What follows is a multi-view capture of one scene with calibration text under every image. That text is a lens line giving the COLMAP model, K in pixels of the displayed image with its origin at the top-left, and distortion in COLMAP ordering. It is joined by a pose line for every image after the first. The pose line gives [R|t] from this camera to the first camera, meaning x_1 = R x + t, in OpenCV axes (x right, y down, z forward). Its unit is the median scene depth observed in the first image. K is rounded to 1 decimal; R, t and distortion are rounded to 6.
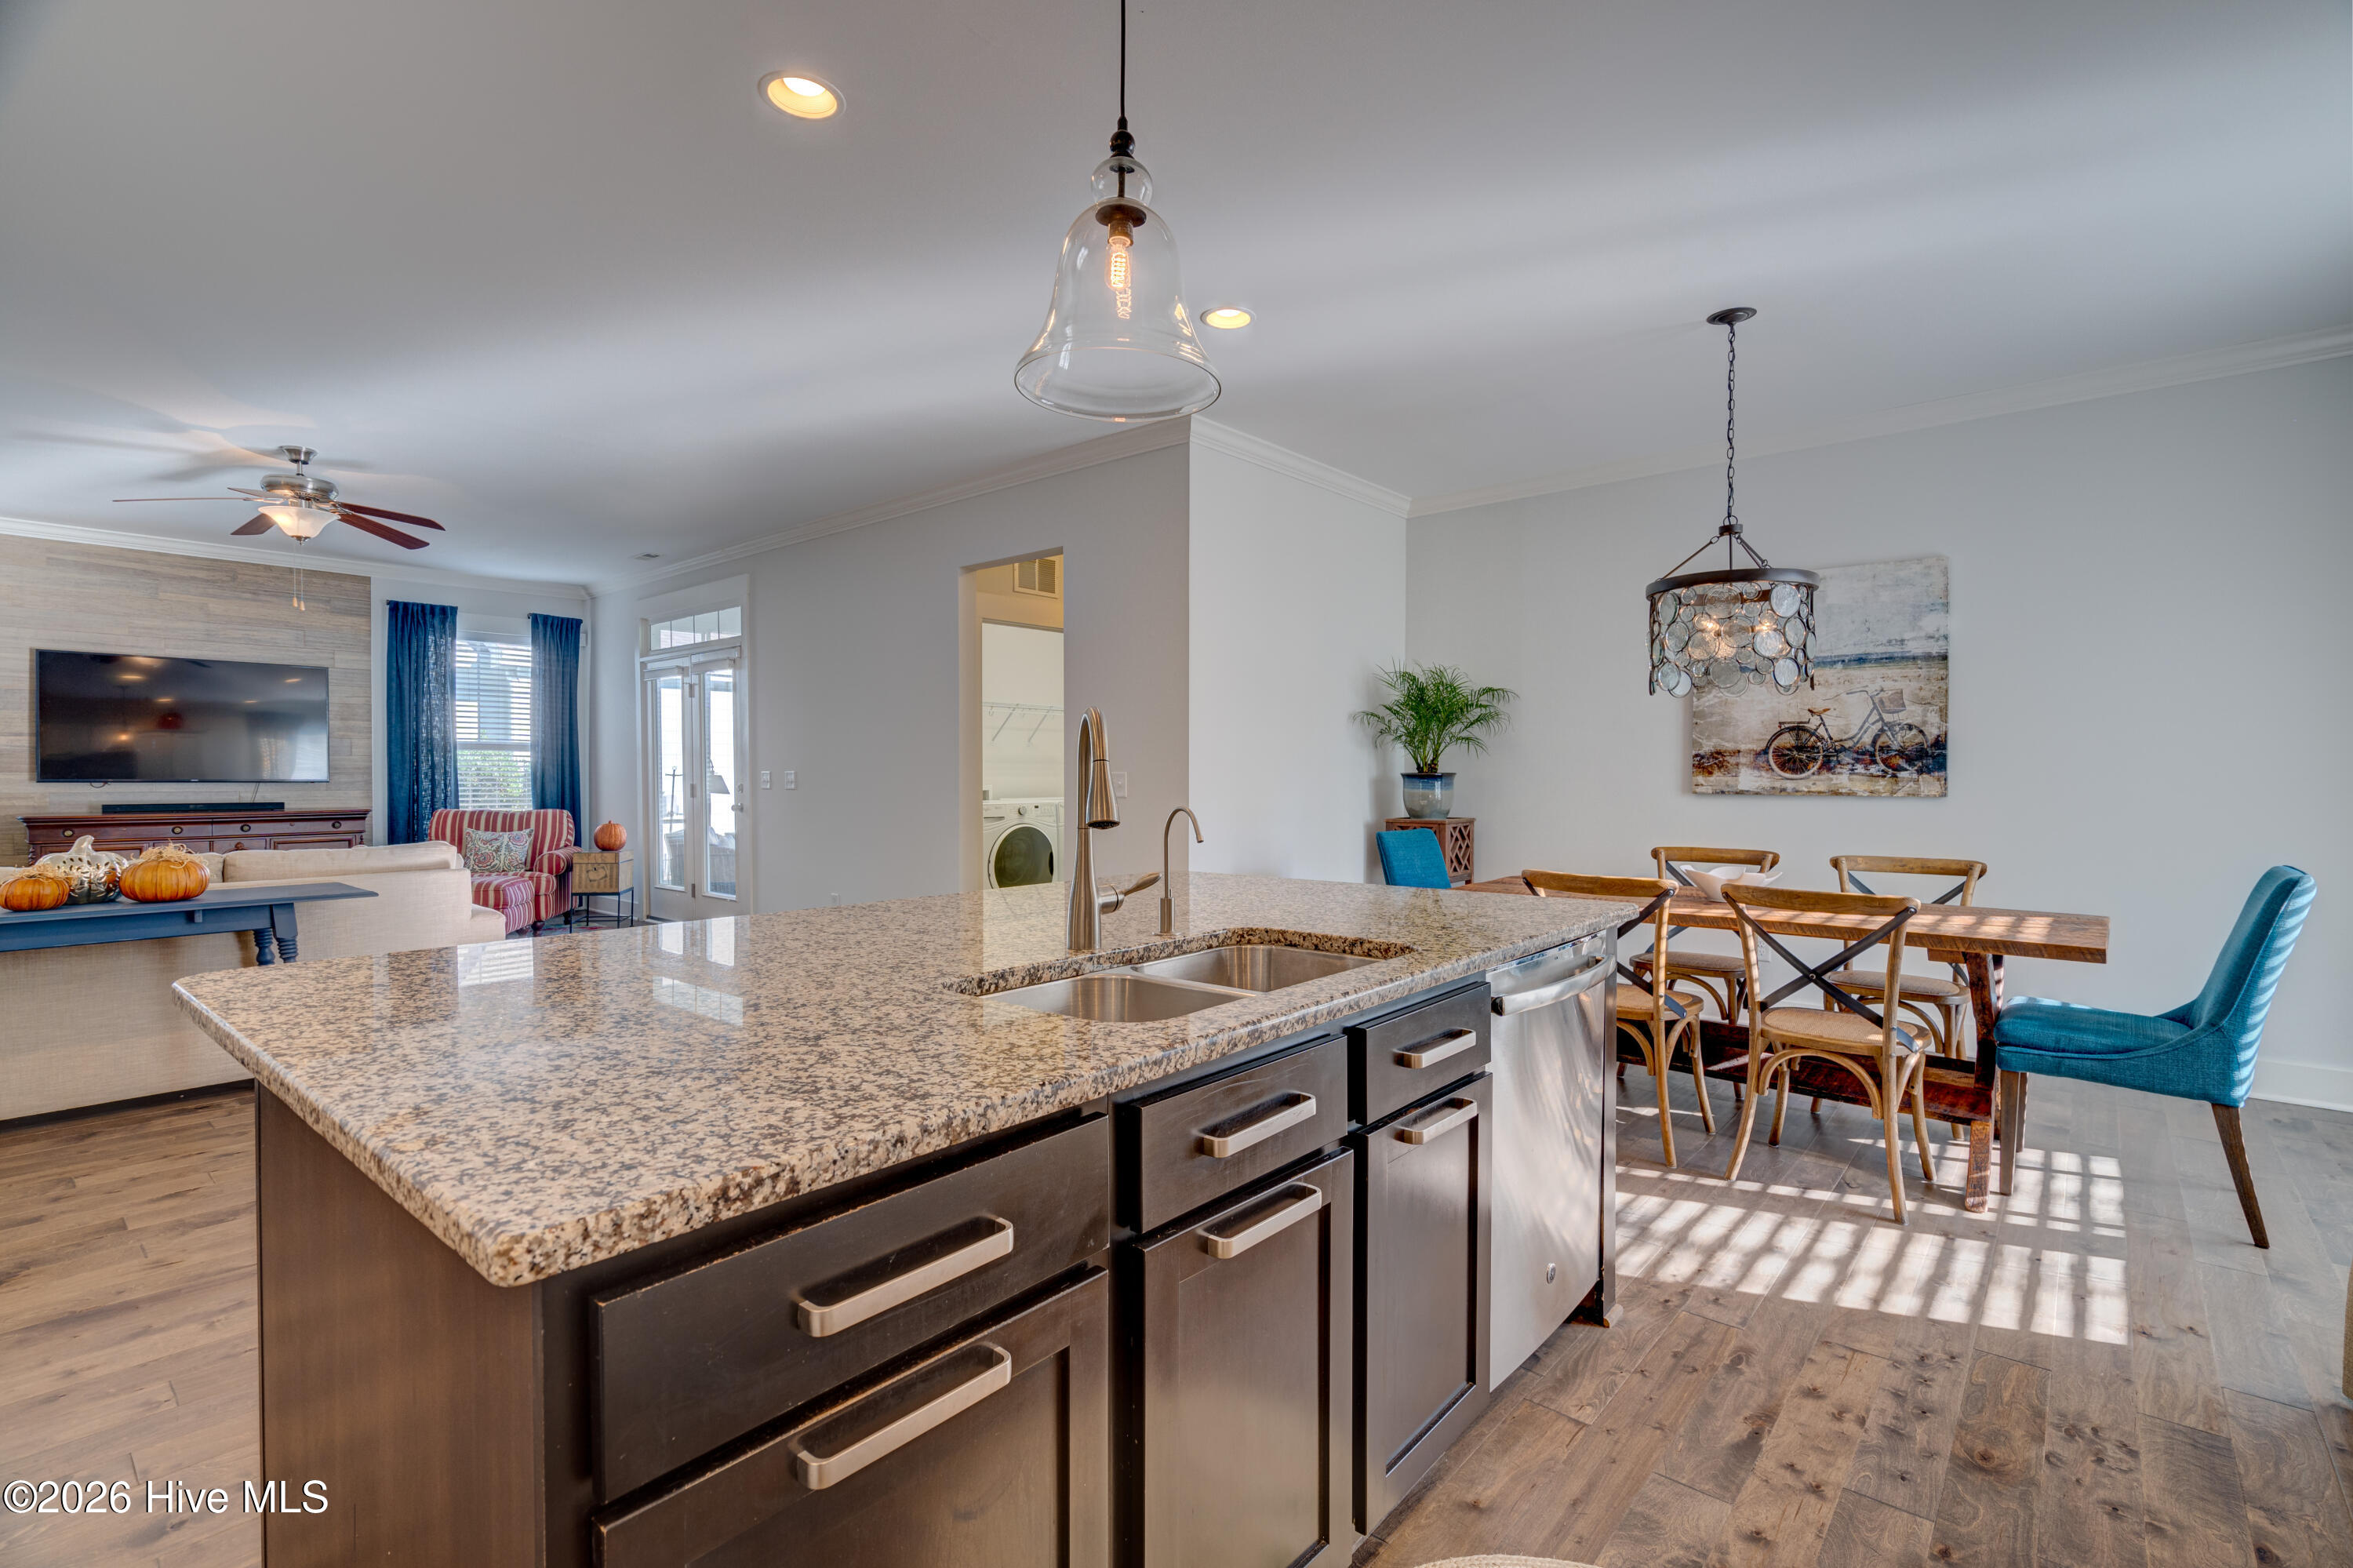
lens RADIAL K [[1072.1, 0, 1191.9], [0, 1072.1, 786.8], [0, 0, 1]] dist [-0.002188, 0.000058]
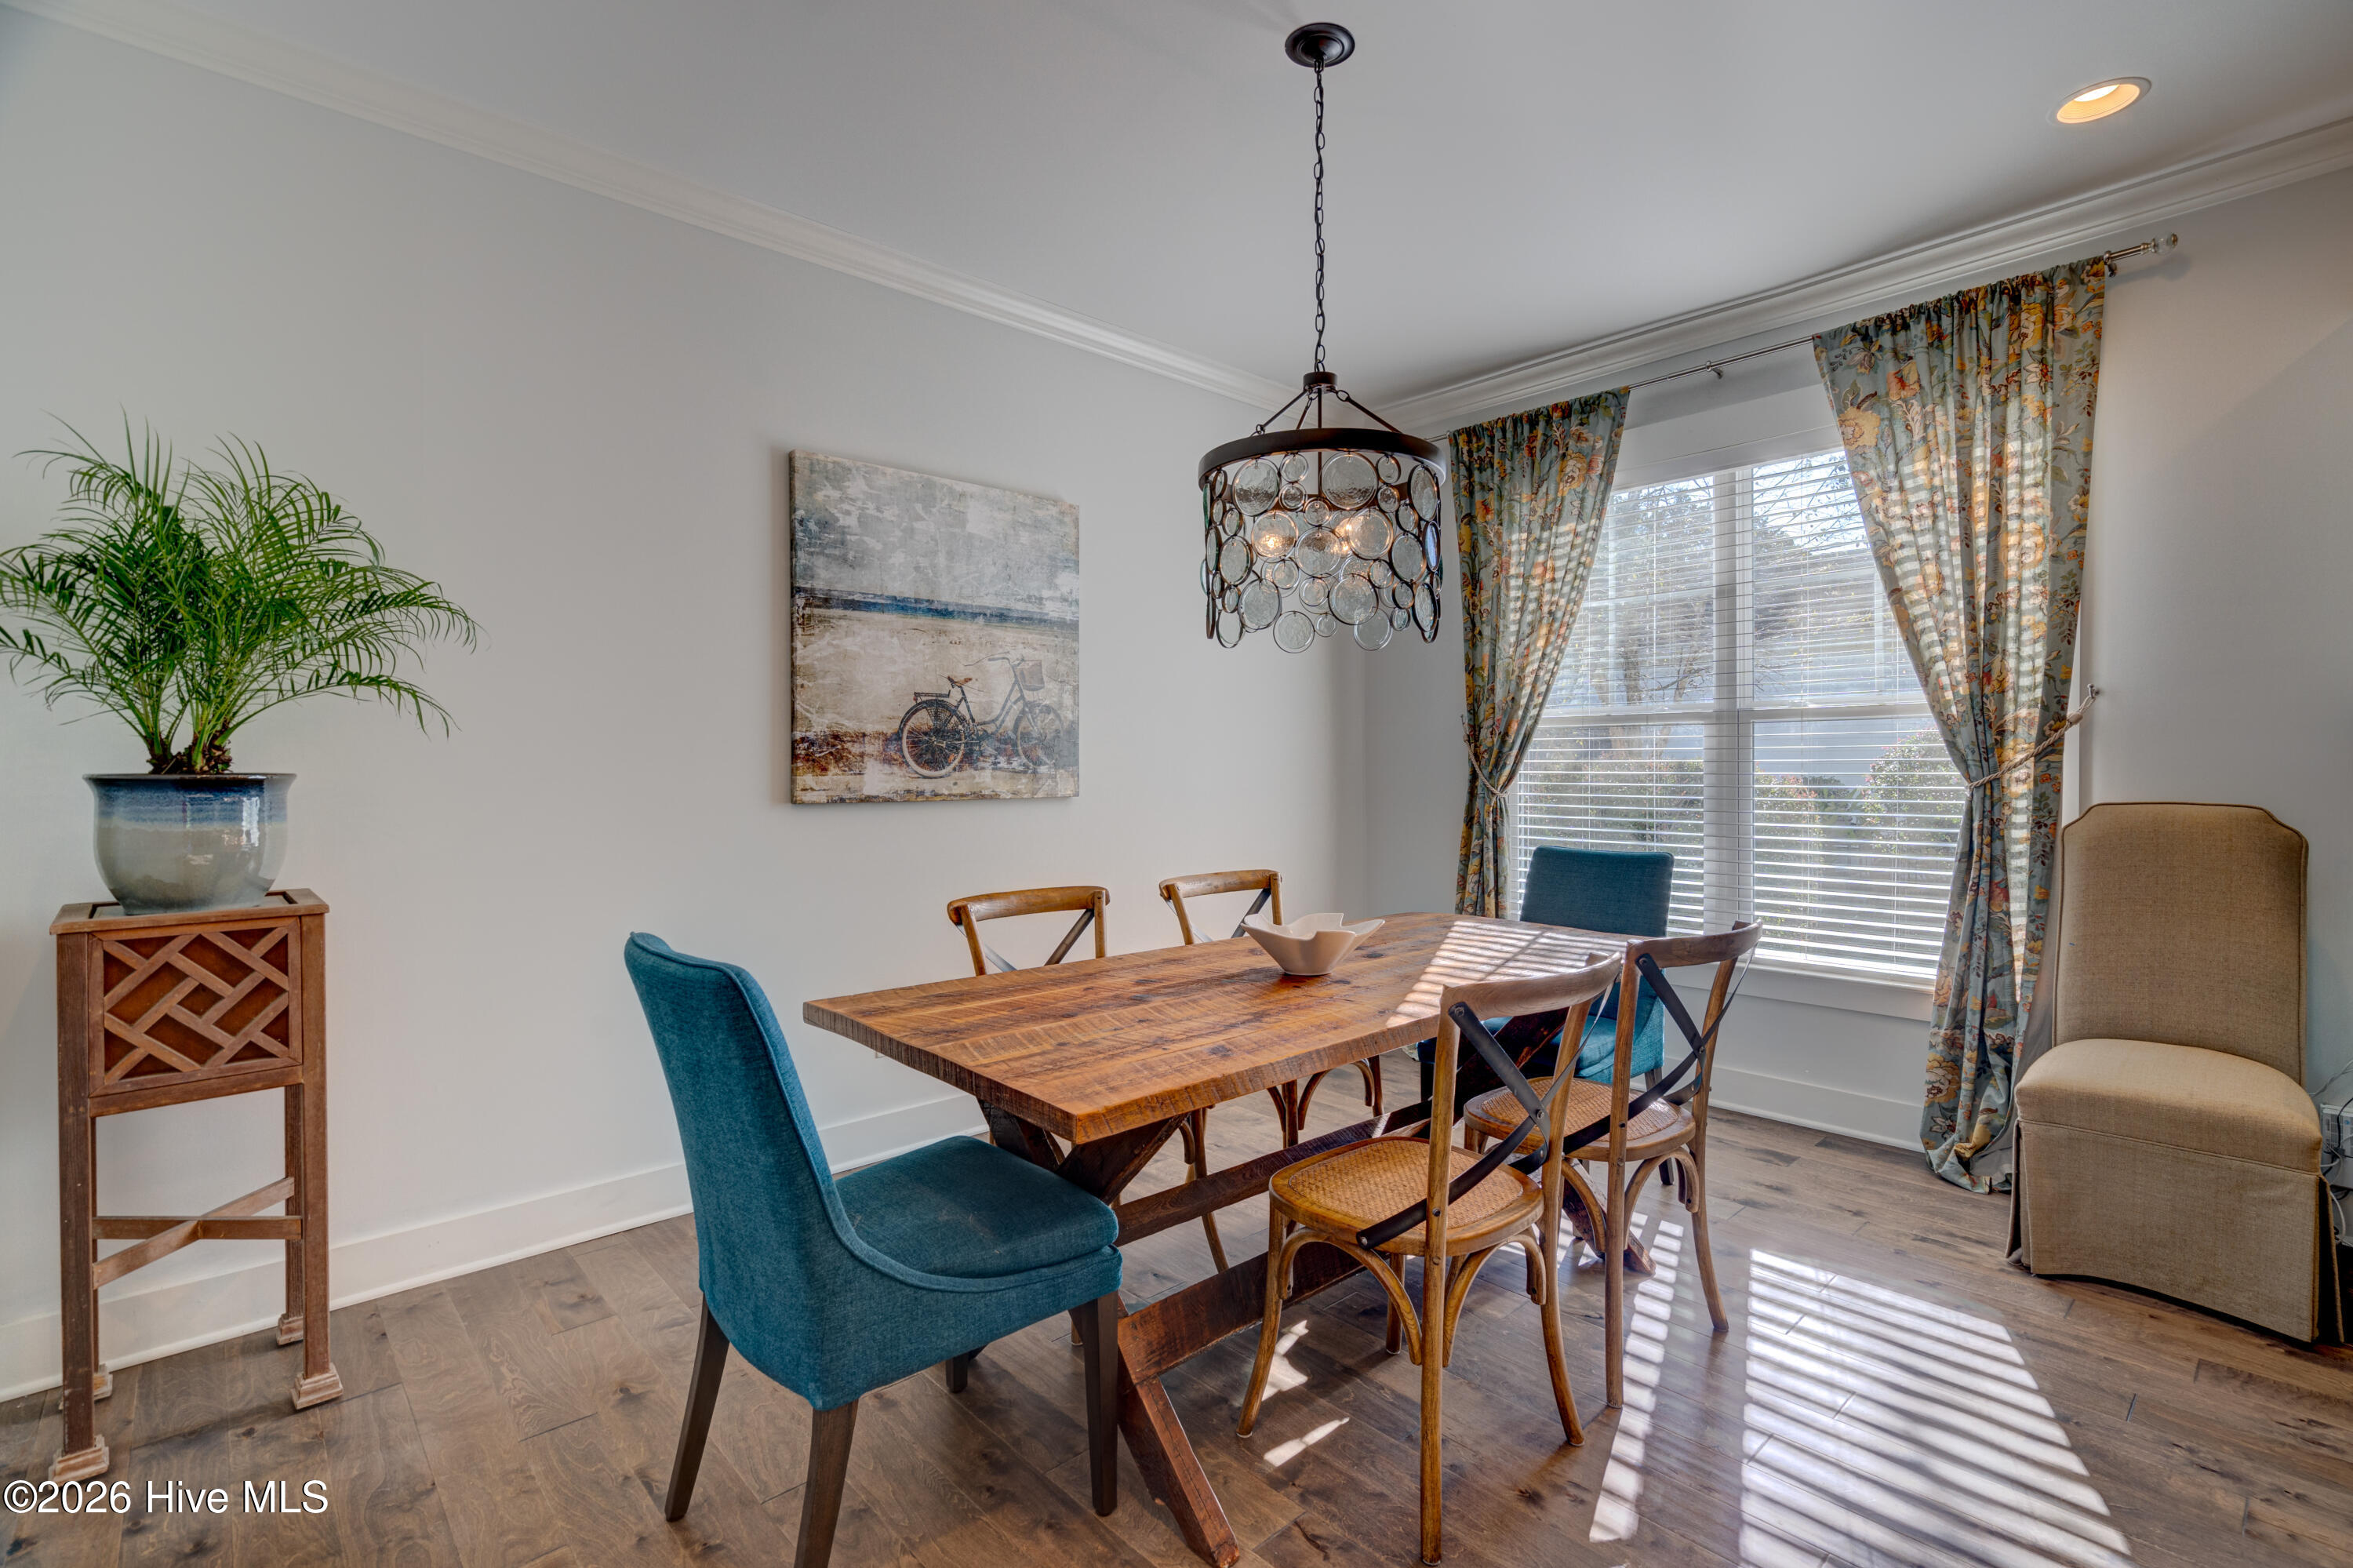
lens RADIAL K [[1077.5, 0, 1200.9], [0, 1077.5, 773.6], [0, 0, 1]] dist [-0.001219, 0.000389]
pose [[0.113905, -0.009246, 0.993449, -0.104186], [0.018744, 0.999799, 0.007156, -0.011355], [-0.993315, 0.017806, 0.114056, 0.760019]]
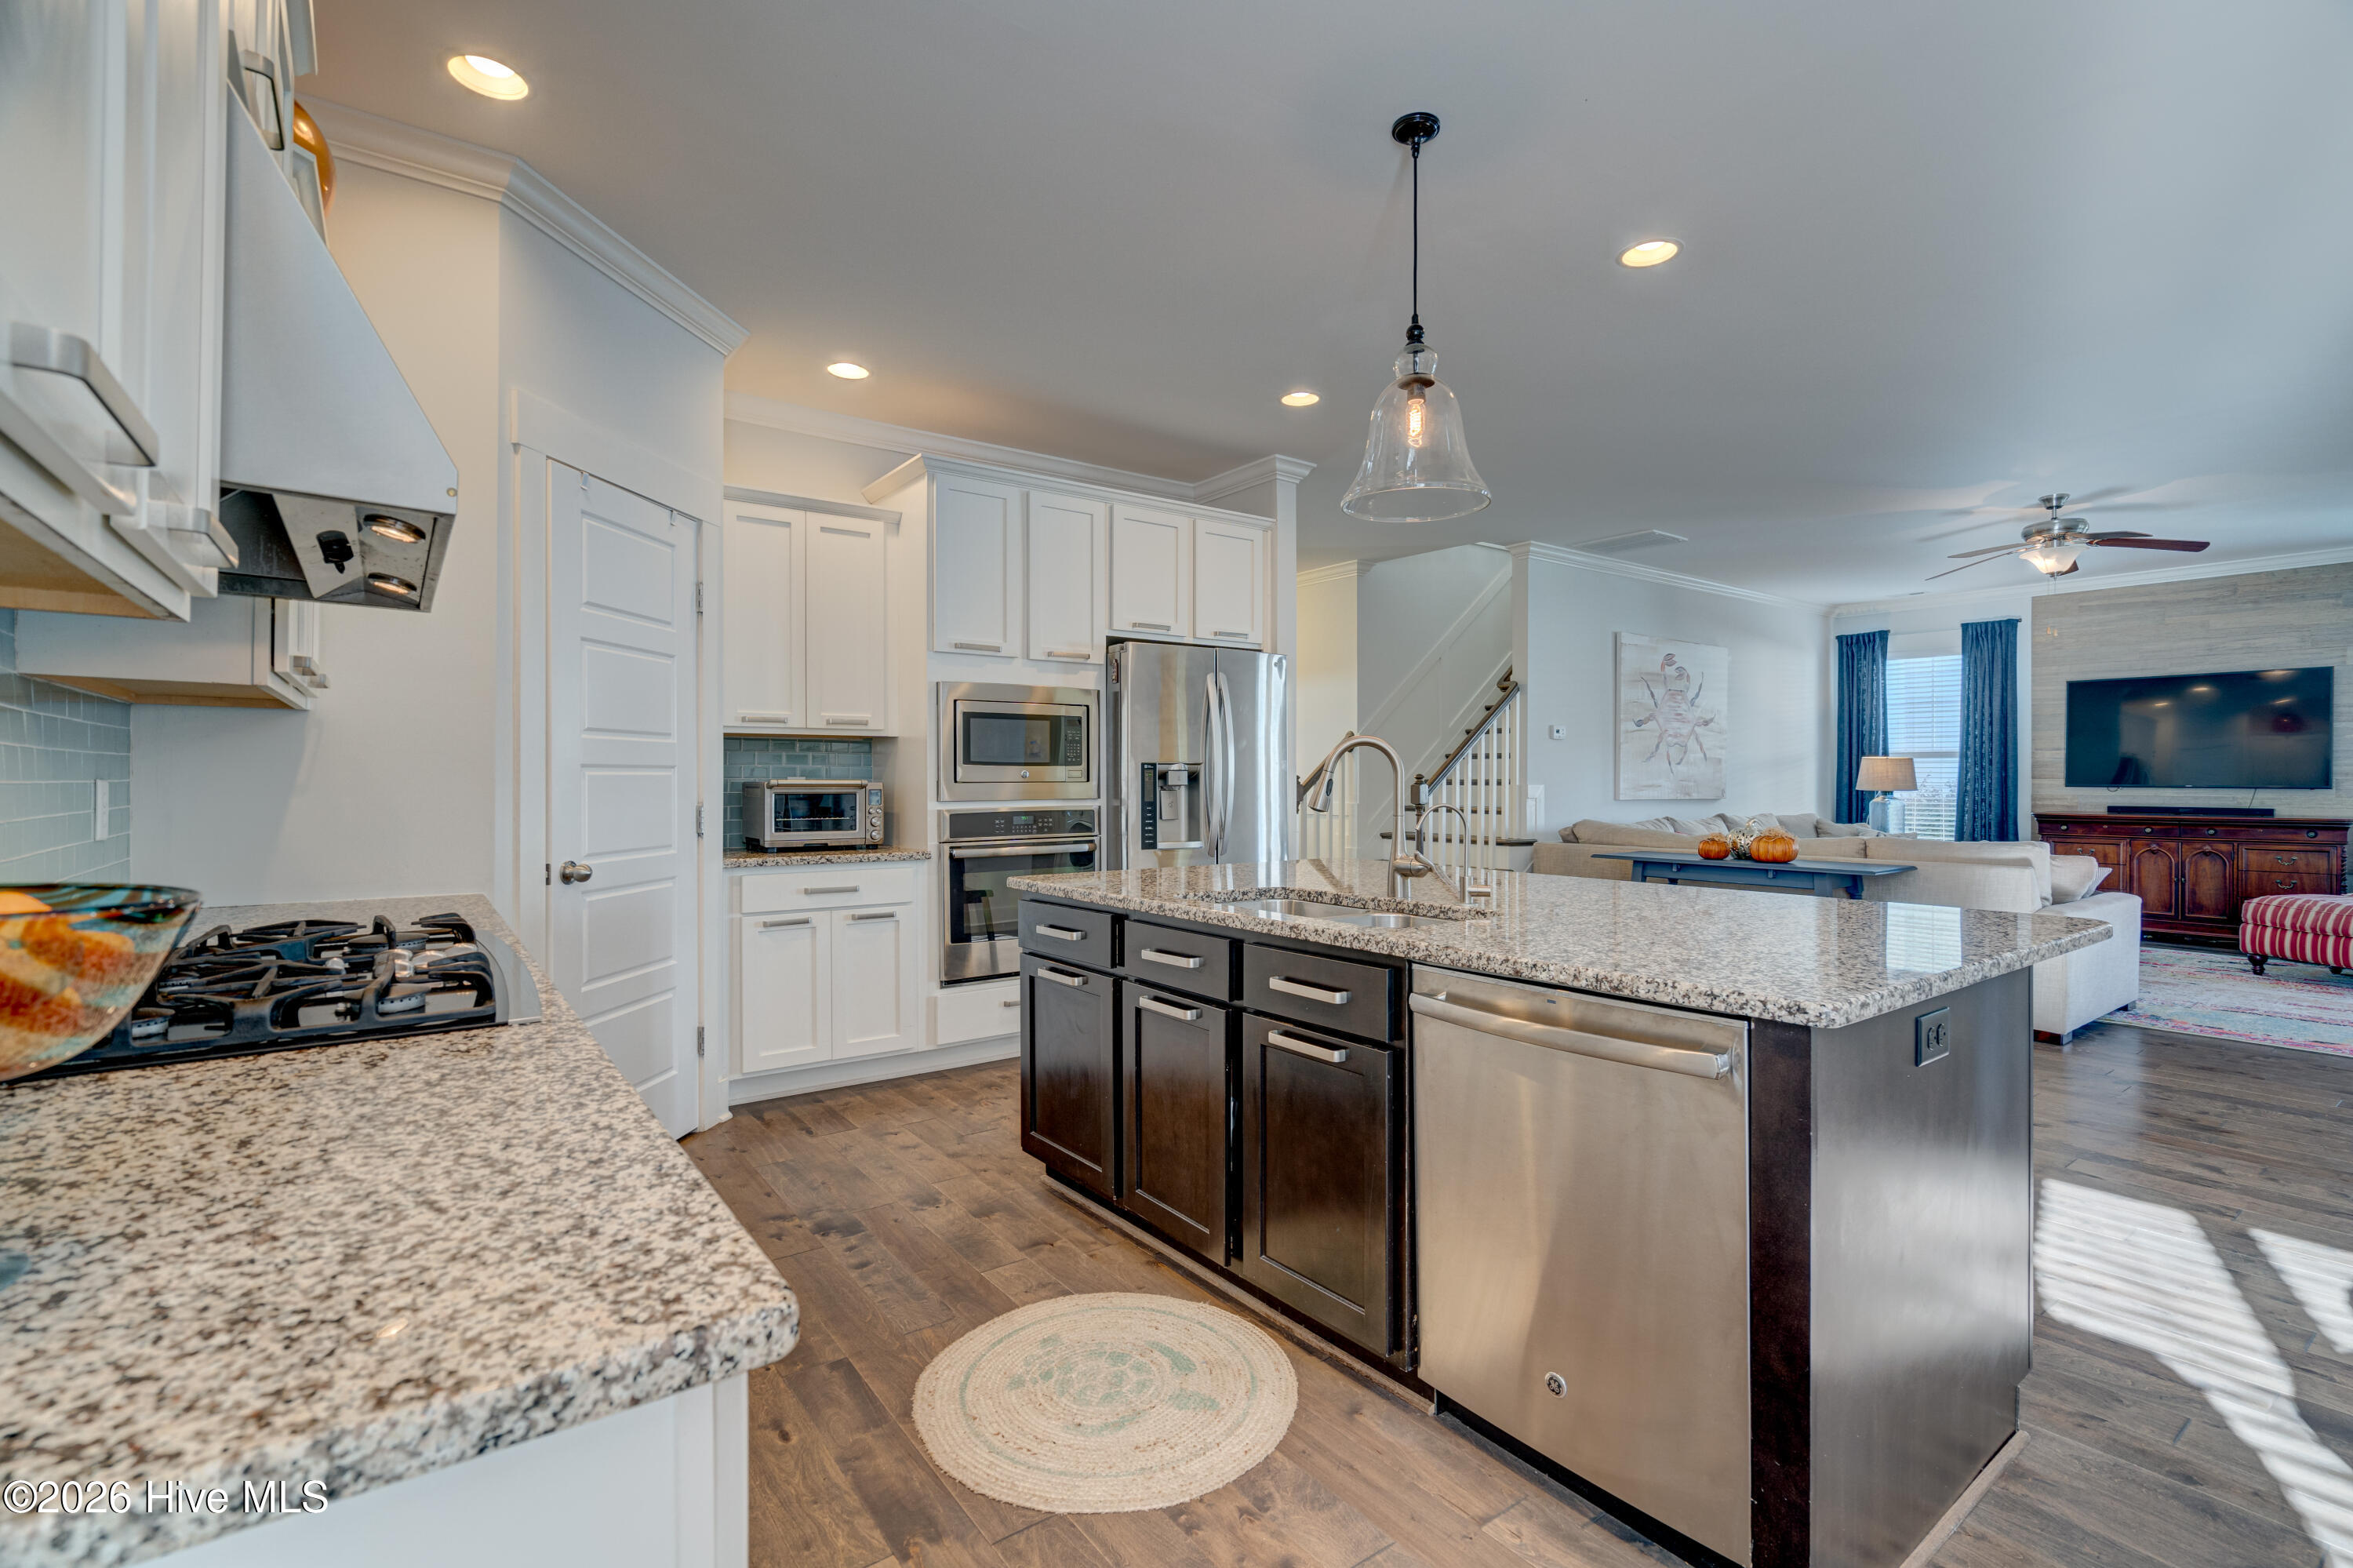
lens RADIAL K [[1049.5, 0, 1176.5], [0, 1049.5, 784.0], [0, 0, 1]] dist [-0.008550, -0.000168]
pose [[-0.238229, 0.005207, -0.971195, 0.502447], [-0.014083, 0.999862, 0.008816, -0.004934], [0.971107, 0.015778, -0.238122, 0.382551]]
